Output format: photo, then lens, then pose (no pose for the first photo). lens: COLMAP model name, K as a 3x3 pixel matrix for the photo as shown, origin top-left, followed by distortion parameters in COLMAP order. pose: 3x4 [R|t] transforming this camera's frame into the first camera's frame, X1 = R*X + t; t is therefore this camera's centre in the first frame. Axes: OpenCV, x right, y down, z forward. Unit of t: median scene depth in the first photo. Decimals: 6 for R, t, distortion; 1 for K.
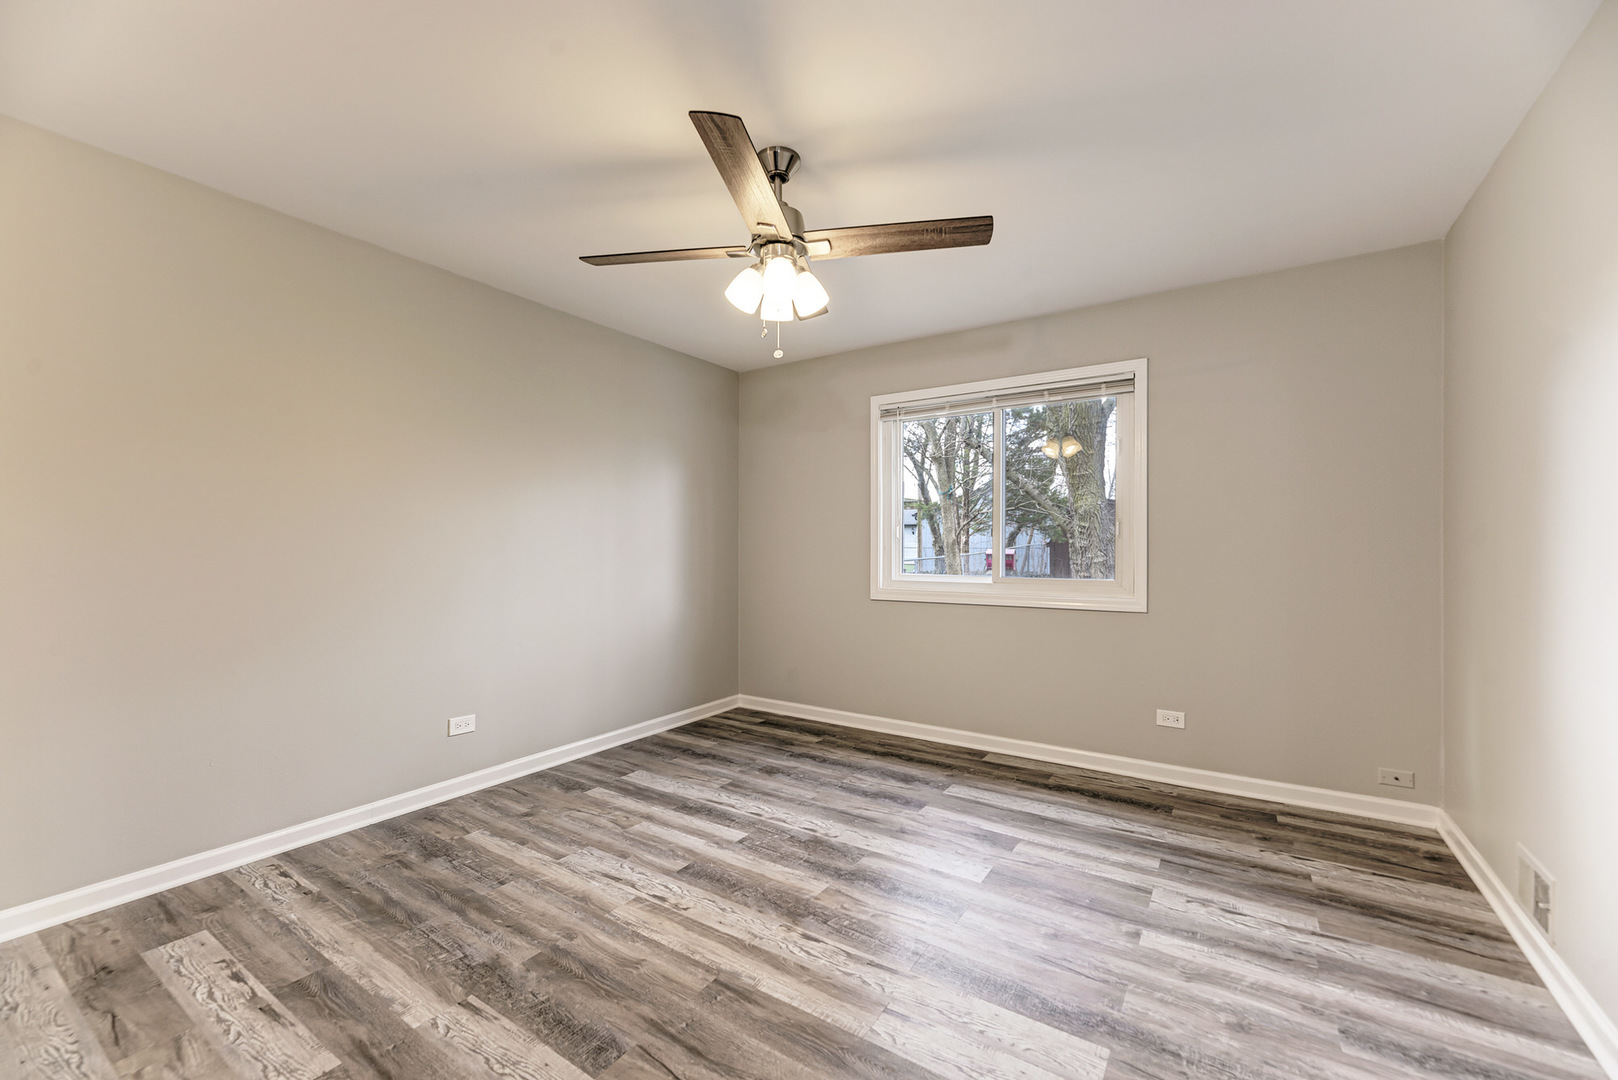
lens RADIAL K [[649.6, 0, 809.0], [0, 649.6, 540.0], [0, 0, 1]] dist [0.002559, -0.000067]
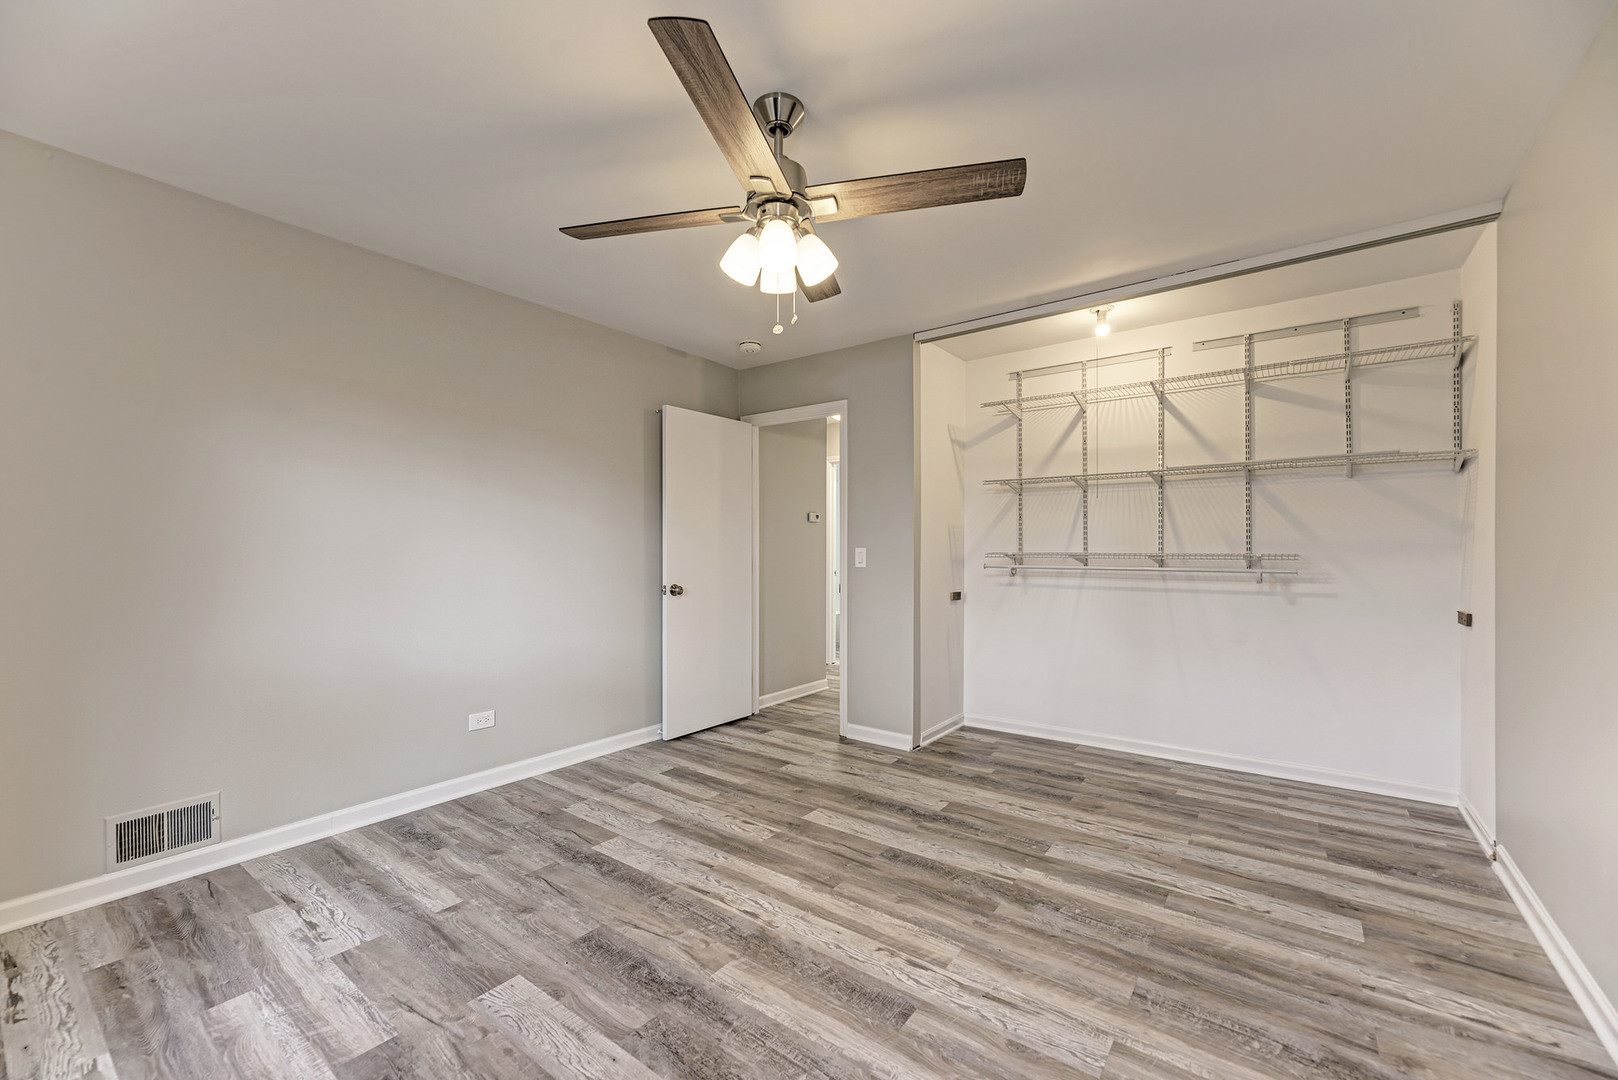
lens RADIAL K [[649.6, 0, 809.0], [0, 649.6, 540.0], [0, 0, 1]] dist [0.002559, -0.000067]
pose [[-0.998321, -0.000158, 0.057925, -0.145152], [-0.001684, 0.999652, -0.026312, 0.022393], [-0.057901, -0.026365, -0.997974, 1.947907]]
